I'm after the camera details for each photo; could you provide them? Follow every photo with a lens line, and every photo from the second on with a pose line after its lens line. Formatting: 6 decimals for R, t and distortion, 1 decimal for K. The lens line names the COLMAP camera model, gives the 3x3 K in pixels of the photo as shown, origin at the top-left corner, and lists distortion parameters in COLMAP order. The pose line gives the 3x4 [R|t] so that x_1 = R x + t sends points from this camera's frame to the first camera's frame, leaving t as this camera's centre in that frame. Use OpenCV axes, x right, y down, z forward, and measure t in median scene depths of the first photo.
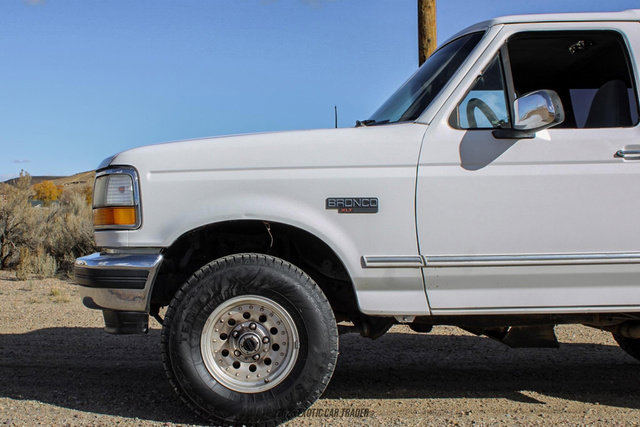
lens RADIAL K [[915.2, 0, 254.8], [0, 915.2, 244.3], [0, 0, 1]] dist [-0.040488, -0.091002]
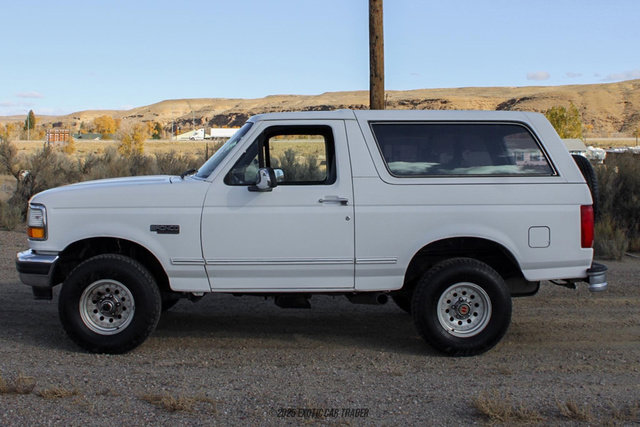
lens RADIAL K [[878.7, 0, 320.0], [0, 878.7, 213.5], [0, 0, 1]] dist [-0.037882, -0.045507]
pose [[0.999910, 0.013323, -0.001620, 0.400347], [-0.013214, 0.998408, 0.054839, -0.166869], [0.002348, -0.054812, 0.998494, -0.667425]]
